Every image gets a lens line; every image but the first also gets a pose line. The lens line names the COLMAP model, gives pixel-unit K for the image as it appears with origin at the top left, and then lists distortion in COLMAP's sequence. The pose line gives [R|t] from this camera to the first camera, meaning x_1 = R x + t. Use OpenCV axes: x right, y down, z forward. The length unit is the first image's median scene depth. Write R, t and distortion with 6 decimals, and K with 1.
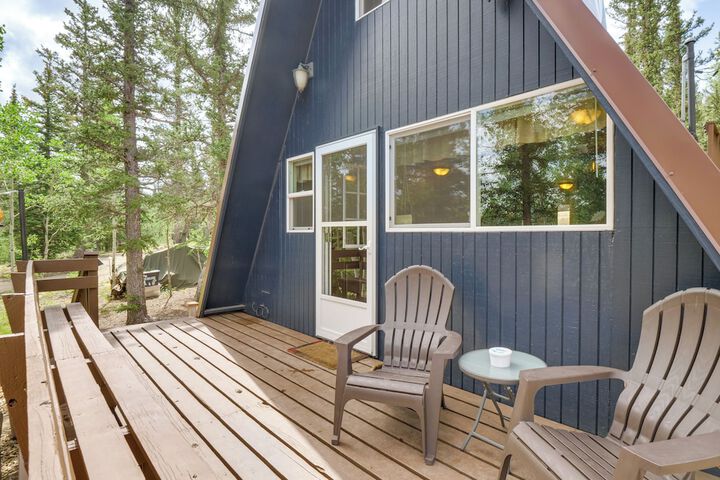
lens RADIAL K [[417.3, 0, 372.0], [0, 417.3, 235.7], [0, 0, 1]] dist [-0.004438, -0.001502]
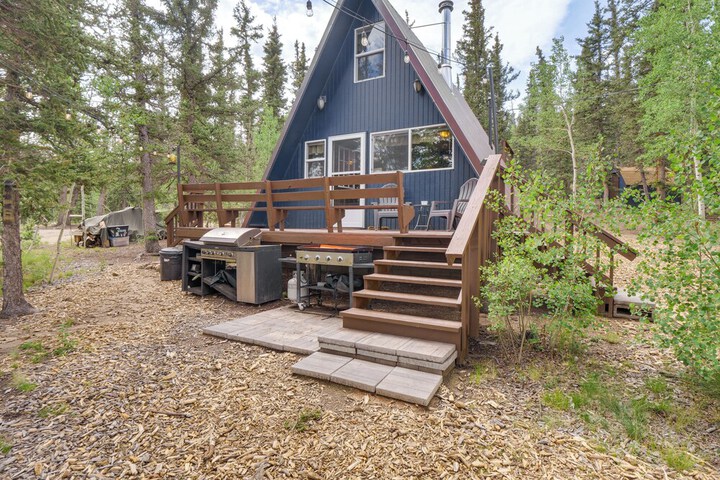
lens RADIAL K [[417.3, 0, 372.0], [0, 417.3, 235.7], [0, 0, 1]] dist [-0.004438, -0.001502]
pose [[0.947304, 0.008889, 0.320212, -0.591934], [-0.010842, 0.999932, 0.004317, 0.271114], [-0.320152, -0.007561, 0.947336, -1.052597]]
